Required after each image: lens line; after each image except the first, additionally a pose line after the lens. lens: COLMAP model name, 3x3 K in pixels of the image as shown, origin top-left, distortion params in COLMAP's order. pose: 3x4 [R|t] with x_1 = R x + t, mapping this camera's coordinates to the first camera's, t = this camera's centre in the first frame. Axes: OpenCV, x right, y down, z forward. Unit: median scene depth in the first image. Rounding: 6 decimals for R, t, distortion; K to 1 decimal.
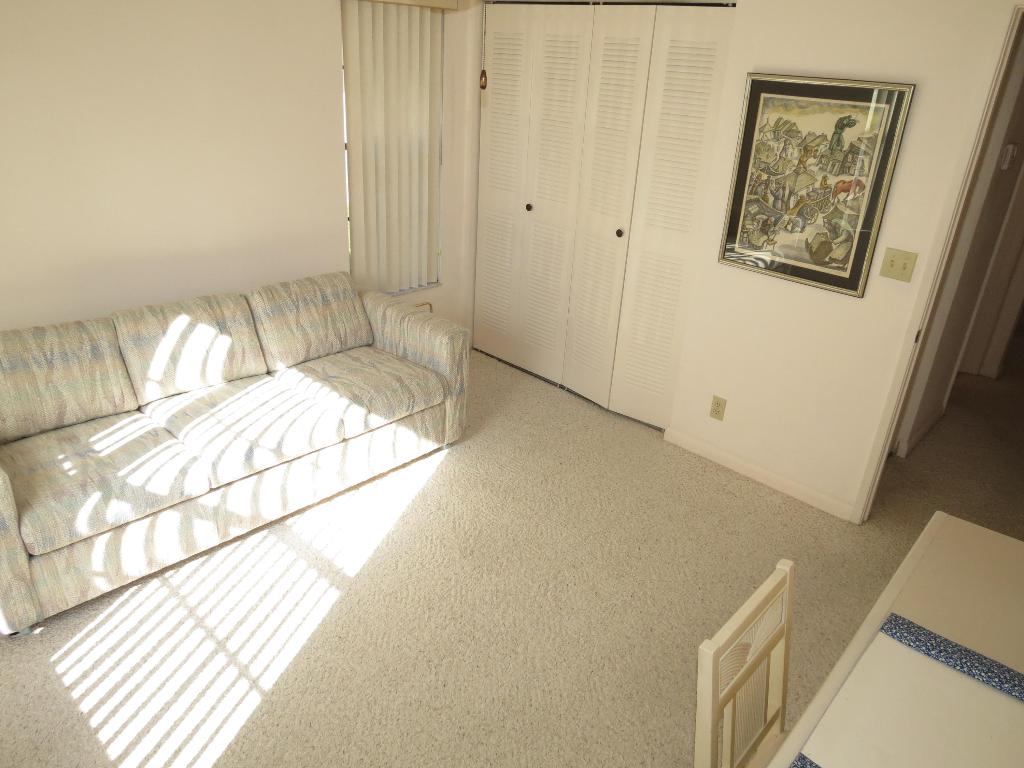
lens RADIAL K [[735.2, 0, 512.0], [0, 735.2, 384.0], [0, 0, 1]] dist [-0.039036, 0.029651]
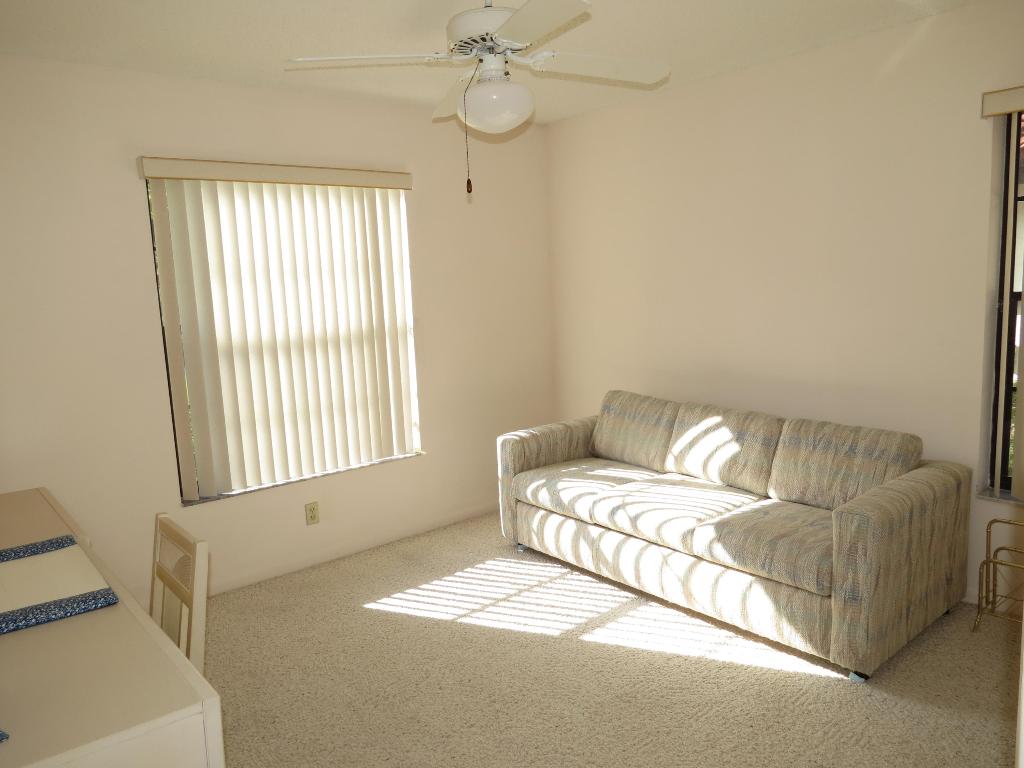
lens RADIAL K [[735.2, 0, 512.0], [0, 735.2, 384.0], [0, 0, 1]] dist [-0.039036, 0.029651]
pose [[-0.133190, 0.083543, -0.987563, 0.813390], [-0.382938, 0.914719, 0.129026, -0.179608], [0.914122, 0.395360, -0.089840, 0.832889]]
